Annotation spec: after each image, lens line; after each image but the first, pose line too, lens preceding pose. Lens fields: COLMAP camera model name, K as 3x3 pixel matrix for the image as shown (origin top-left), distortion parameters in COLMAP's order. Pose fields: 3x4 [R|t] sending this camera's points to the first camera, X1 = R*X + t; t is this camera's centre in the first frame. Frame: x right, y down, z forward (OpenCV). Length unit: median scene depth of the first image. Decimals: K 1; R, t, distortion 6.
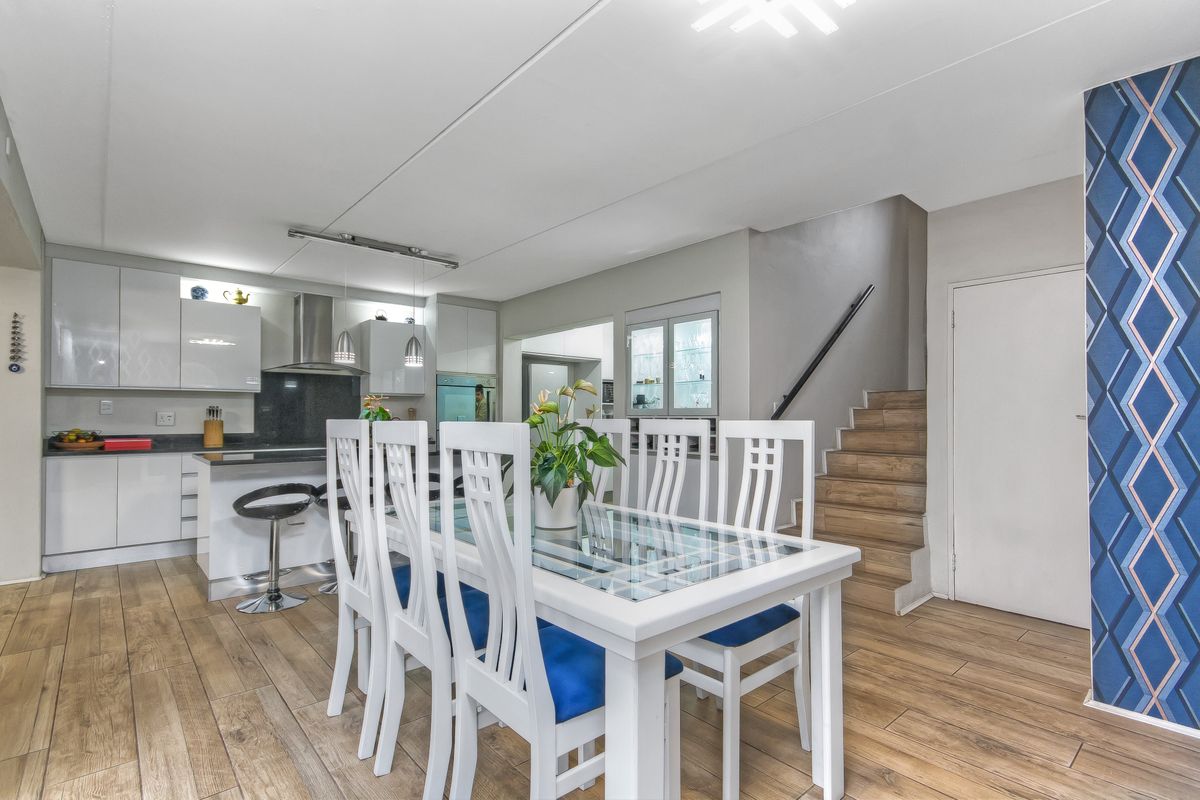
lens RADIAL K [[566.7, 0, 606.1], [0, 566.7, 409.4], [0, 0, 1]] dist [0.001035, -0.000022]
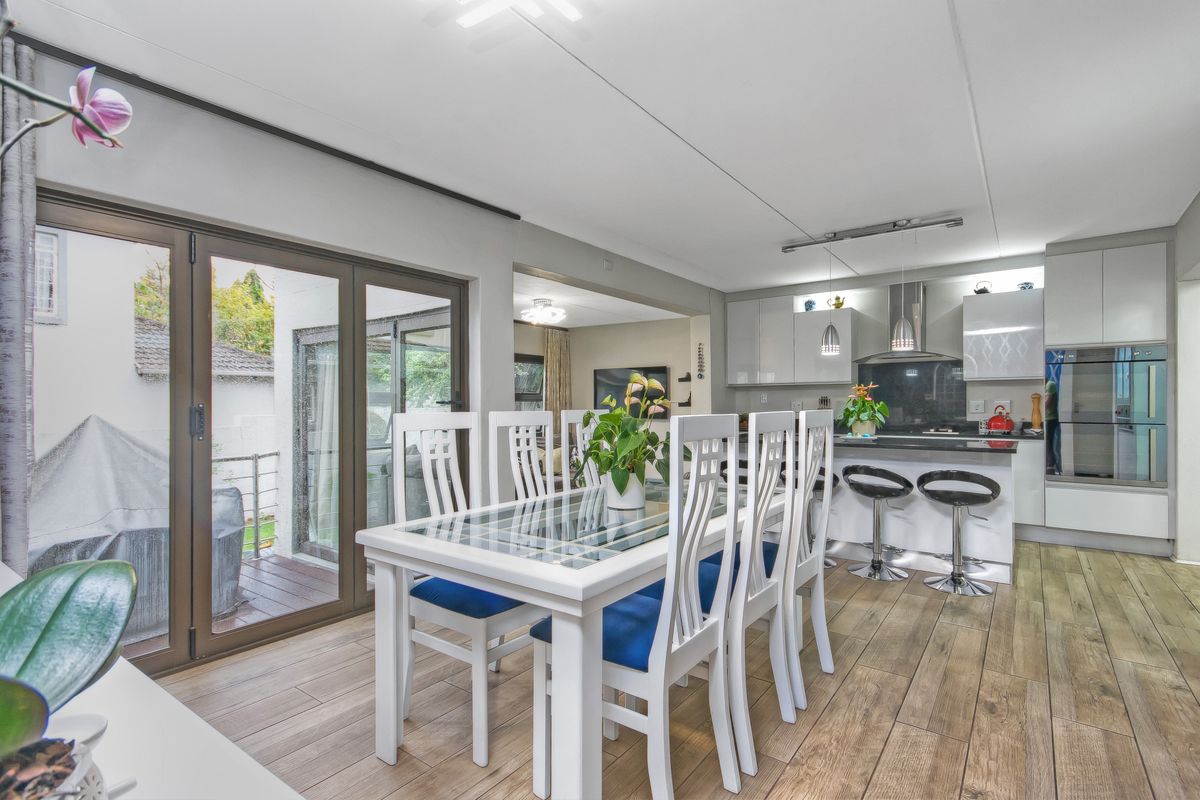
lens RADIAL K [[566.7, 0, 606.1], [0, 566.7, 409.4], [0, 0, 1]] dist [0.001035, -0.000022]
pose [[0.208167, 0.006824, -0.978069, 0.420735], [0.019559, 0.999747, 0.011138, 0.000295], [0.977898, -0.021448, 0.207981, 0.307390]]
